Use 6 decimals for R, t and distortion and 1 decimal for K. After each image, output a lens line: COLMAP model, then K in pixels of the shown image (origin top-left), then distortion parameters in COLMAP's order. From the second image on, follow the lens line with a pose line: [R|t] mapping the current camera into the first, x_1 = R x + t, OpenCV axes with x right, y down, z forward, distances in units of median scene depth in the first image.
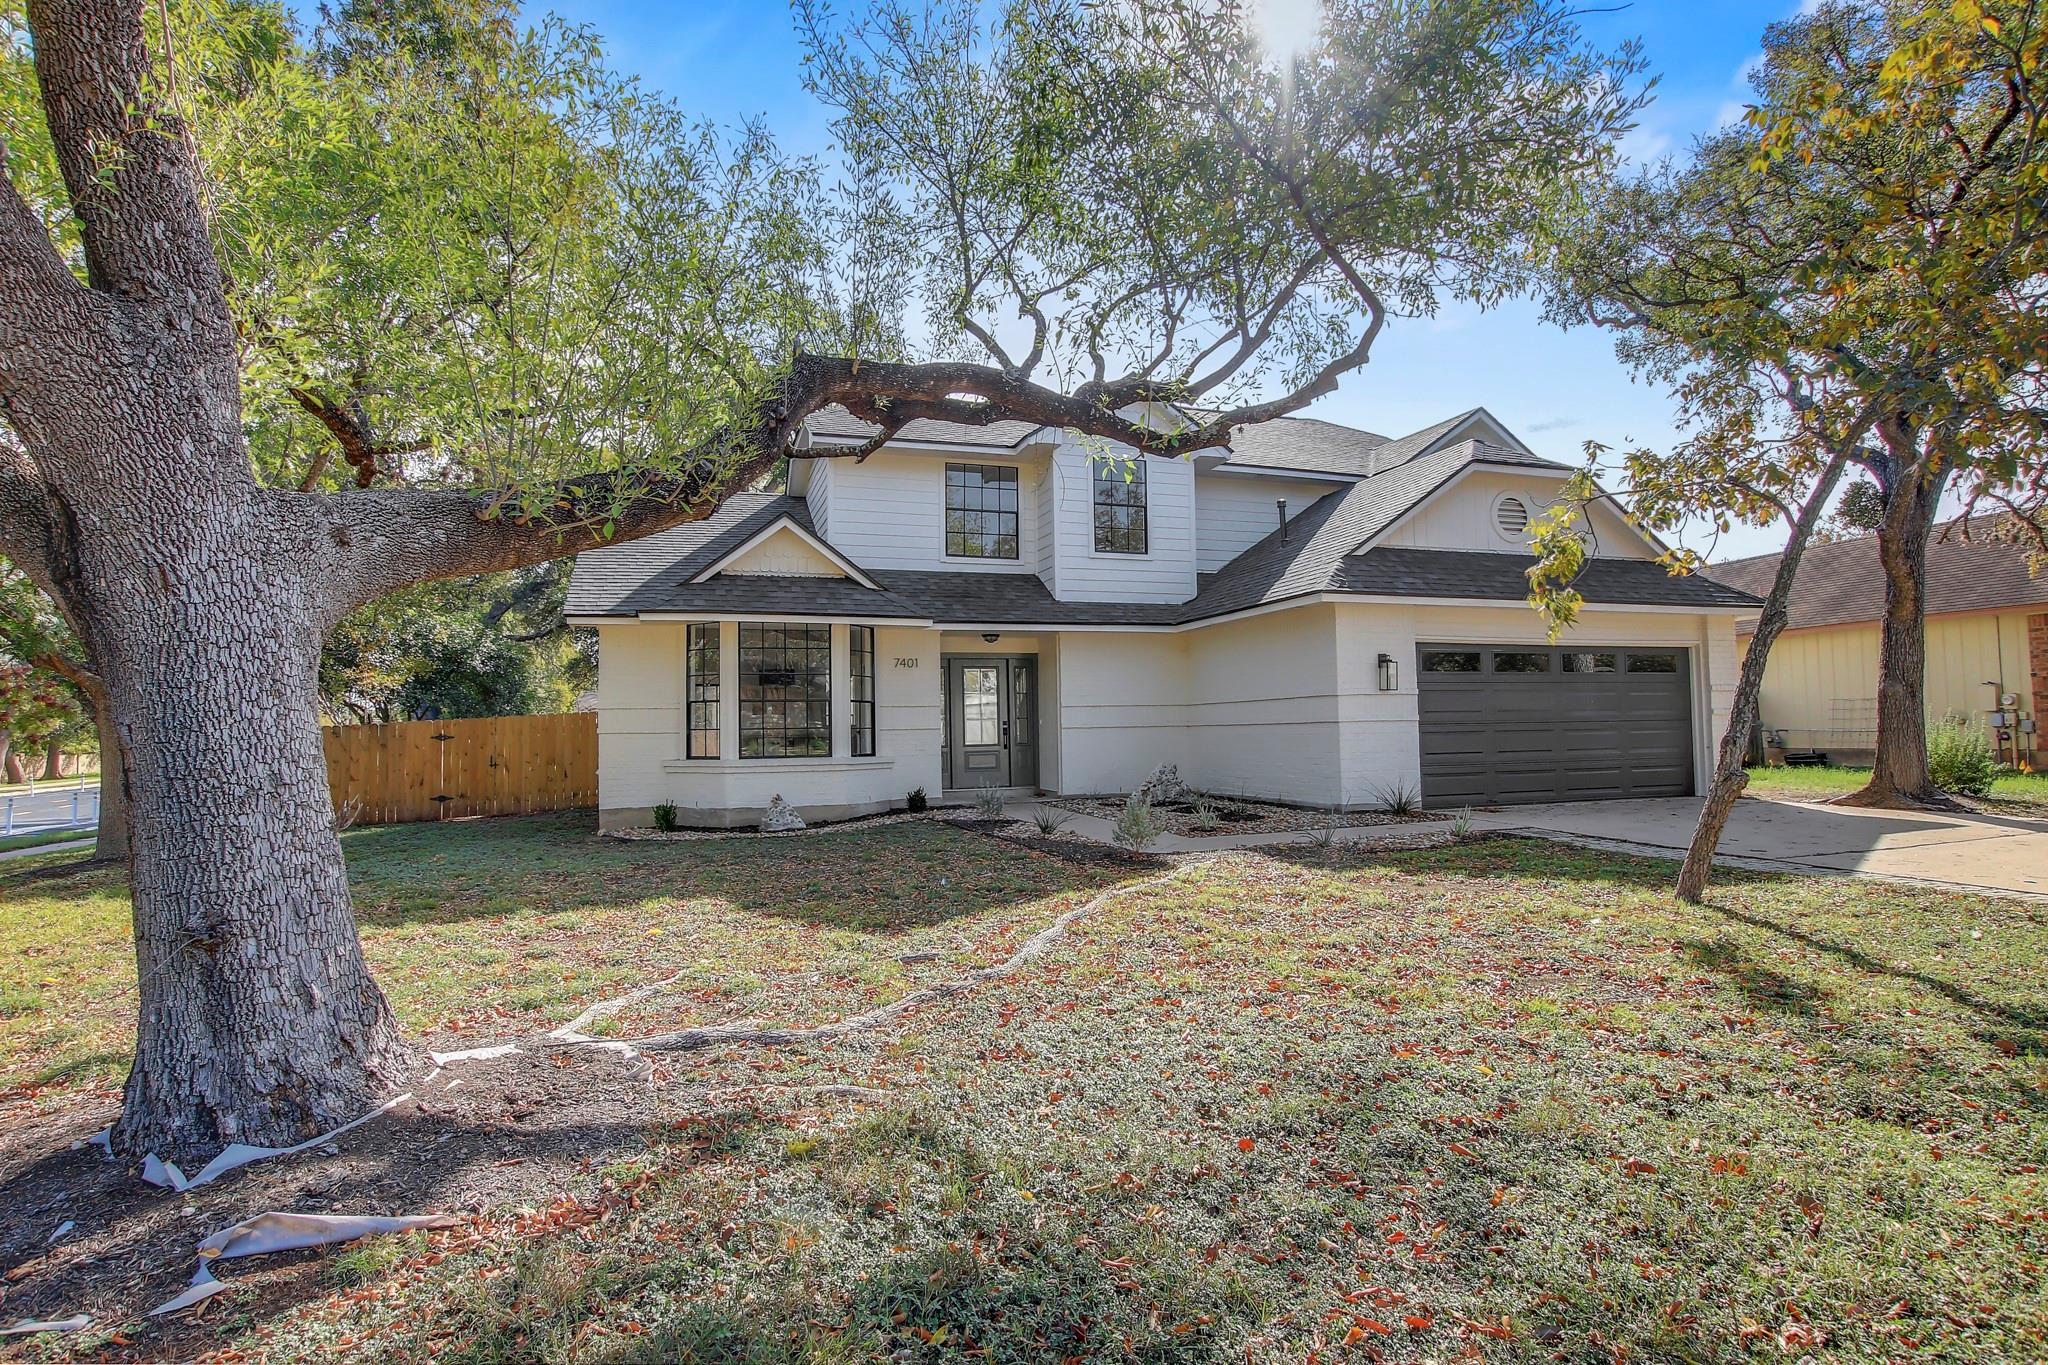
lens RADIAL K [[1029.5, 0, 1024.0], [0, 1029.5, 682.5], [0, 0, 1]] dist [-0.004411, -0.000564]
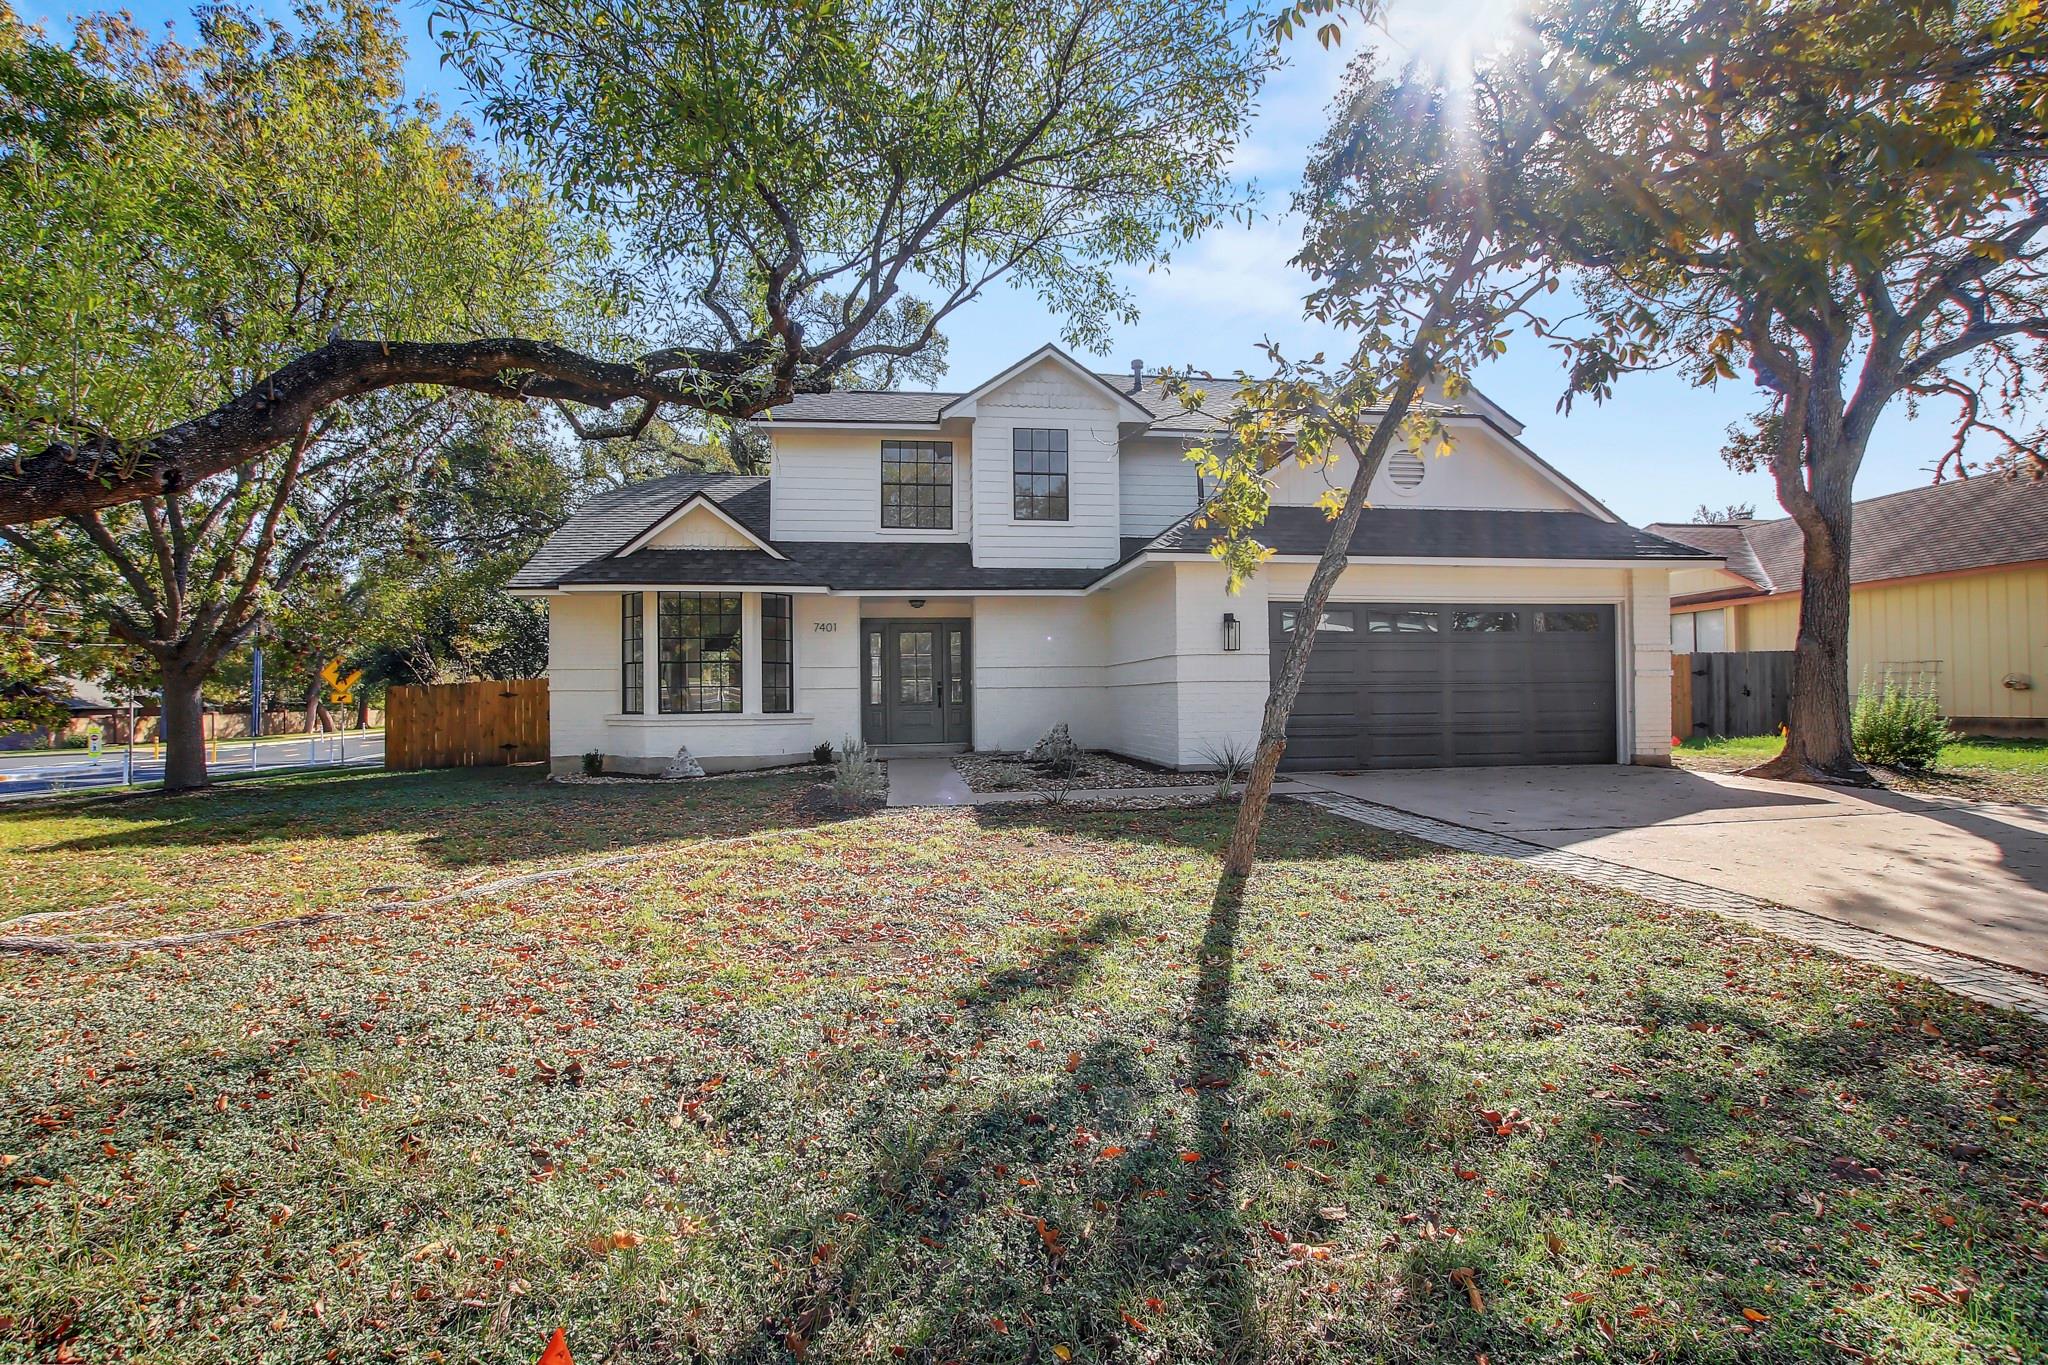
lens RADIAL K [[940.9, 0, 1029.9], [0, 940.9, 690.3], [0, 0, 1]] dist [-0.019531, 0.006868]
pose [[0.981661, 0.004799, -0.190574, 0.292209], [0.003011, 0.999168, 0.040669, 0.007512], [0.190610, -0.040497, 0.980830, 0.068745]]
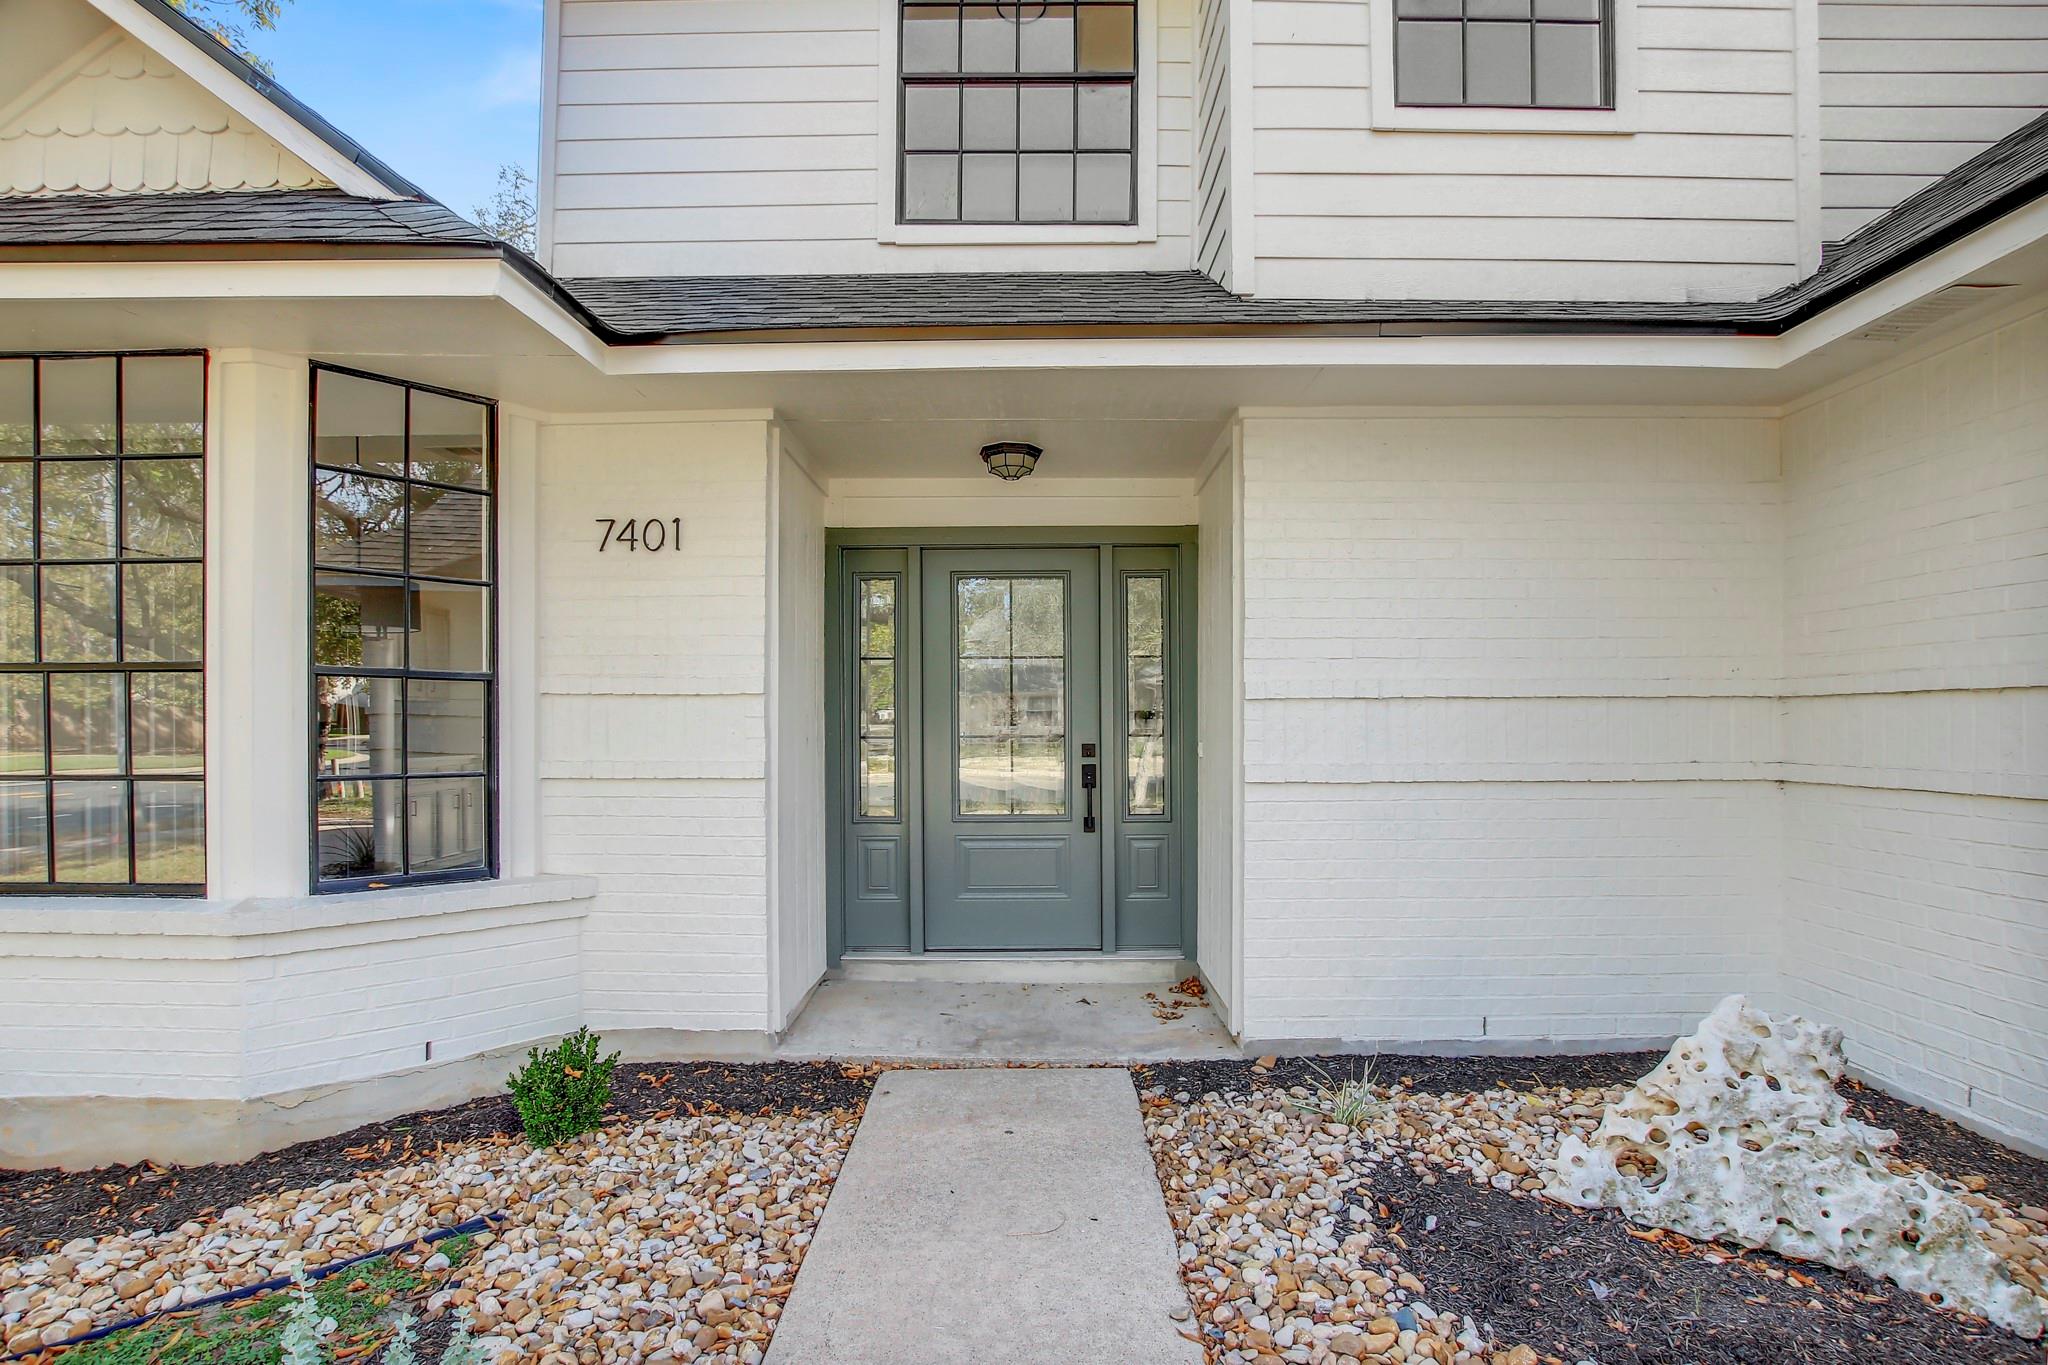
lens RADIAL K [[970.0, 0, 1018.0], [0, 970.0, 733.5], [0, 0, 1]] dist [-0.028884, -0.000165]
pose [[0.934905, 0.013070, -0.354658, 0.073273], [0.003111, 0.998981, 0.045017, 0.022815], [0.354885, -0.043190, 0.933912, 0.809888]]
